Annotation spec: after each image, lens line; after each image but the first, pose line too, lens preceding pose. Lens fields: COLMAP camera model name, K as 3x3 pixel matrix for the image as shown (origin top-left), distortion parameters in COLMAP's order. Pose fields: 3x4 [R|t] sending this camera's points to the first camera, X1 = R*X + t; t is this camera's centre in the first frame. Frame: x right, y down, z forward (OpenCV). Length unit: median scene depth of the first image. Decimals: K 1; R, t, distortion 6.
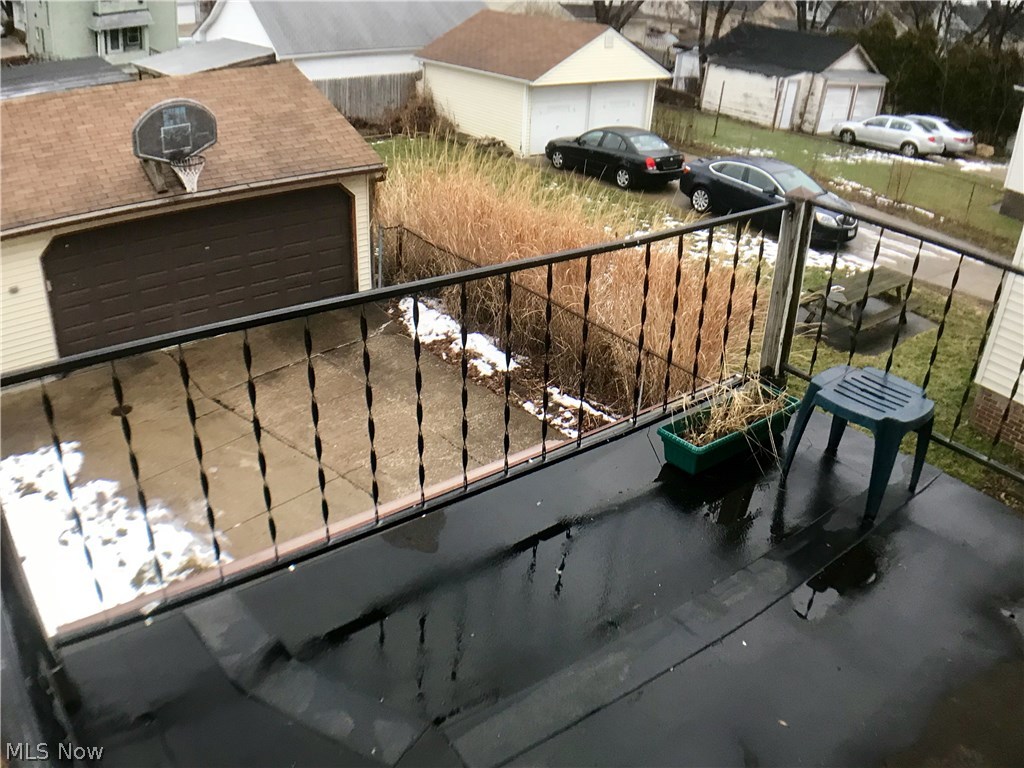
lens RADIAL K [[832.8, 0, 512.0], [0, 832.8, 384.0], [0, 0, 1]] dist [-0.185041, -0.006718]
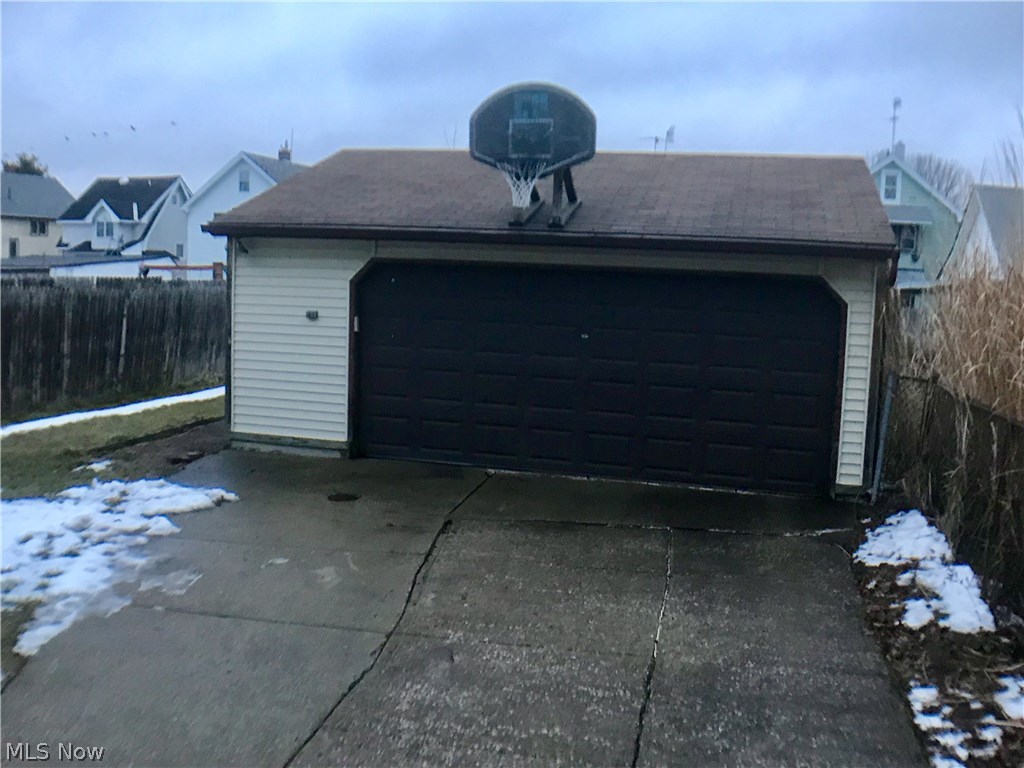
lens RADIAL K [[946.6, 0, 512.0], [0, 946.6, 384.0], [0, 0, 1]] dist [-0.143826, -0.004114]
pose [[0.593335, 0.064981, -0.802328, 0.240500], [-0.396842, 0.890804, -0.221325, 0.069872], [0.700335, 0.449717, 0.554333, 0.627819]]
